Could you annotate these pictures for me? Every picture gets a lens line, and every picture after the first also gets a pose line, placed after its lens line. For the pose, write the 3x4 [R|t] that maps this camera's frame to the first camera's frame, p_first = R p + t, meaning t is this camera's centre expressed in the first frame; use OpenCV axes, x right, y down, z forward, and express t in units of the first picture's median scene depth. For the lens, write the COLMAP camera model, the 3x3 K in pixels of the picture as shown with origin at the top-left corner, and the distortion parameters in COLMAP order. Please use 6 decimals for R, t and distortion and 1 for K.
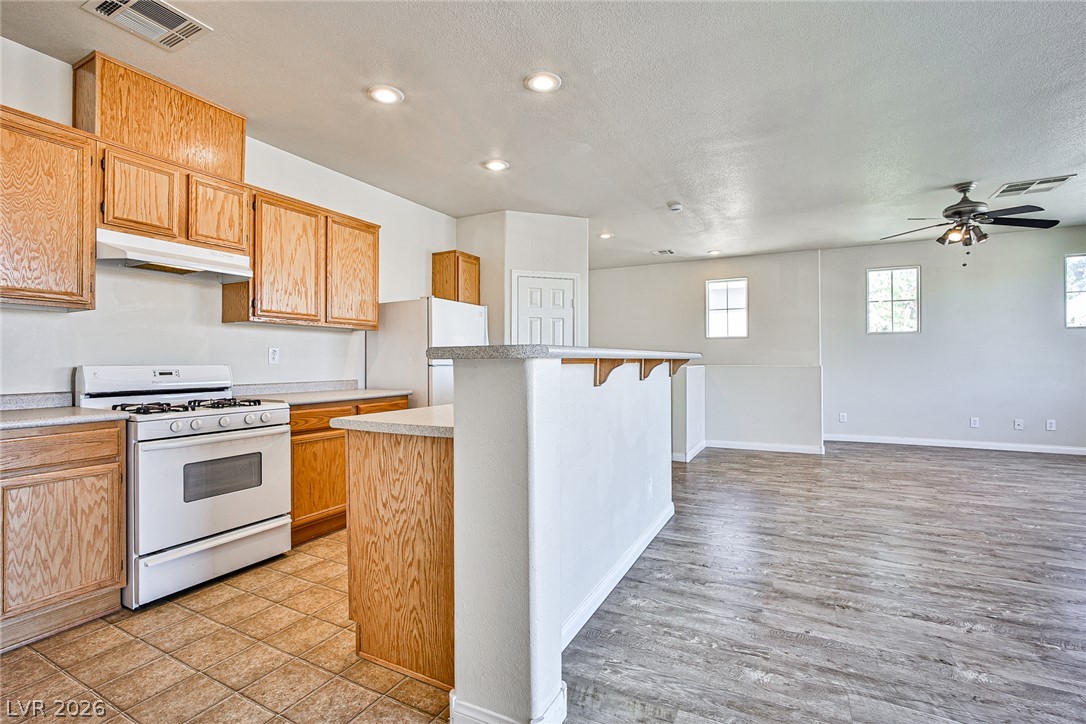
lens RADIAL K [[489.5, 0, 545.4], [0, 489.5, 356.4], [0, 0, 1]] dist [-0.037610, 0.015245]
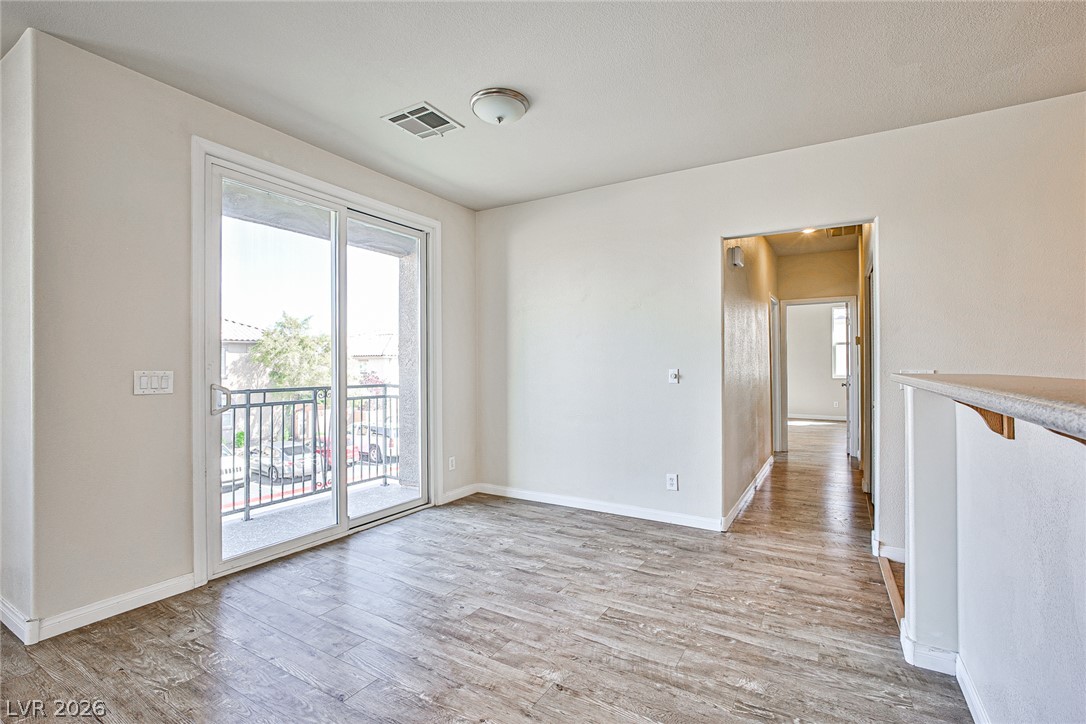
lens RADIAL K [[489.5, 0, 548.7], [0, 489.5, 365.7], [0, 0, 1]] dist [-0.037610, 0.015245]
pose [[-0.998262, 0.006911, 0.058526, 0.528213], [0.006349, 0.999932, -0.009784, -0.022788], [-0.058590, -0.009395, -0.998238, 1.348807]]
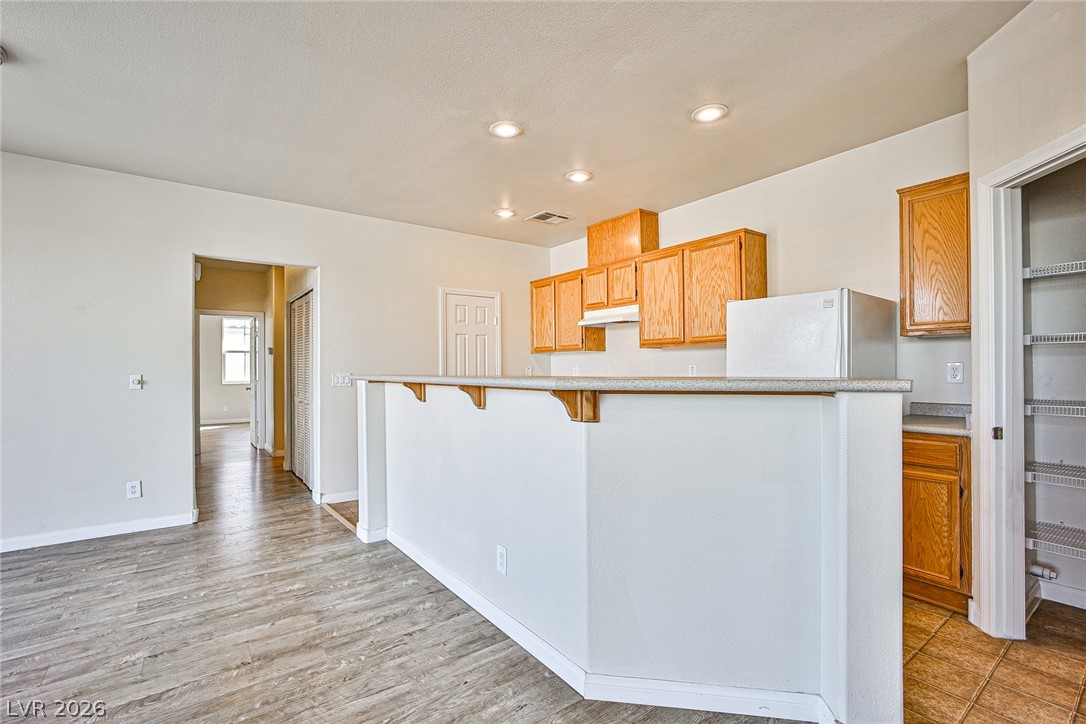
lens RADIAL K [[489.5, 0, 537.6], [0, 489.5, 358.9], [0, 0, 1]] dist [-0.037610, 0.015245]
pose [[-0.445606, -0.006441, -0.895206, 0.969351], [0.019475, 0.999668, -0.016886, -0.025146], [0.895017, -0.024959, -0.445332, 1.565602]]
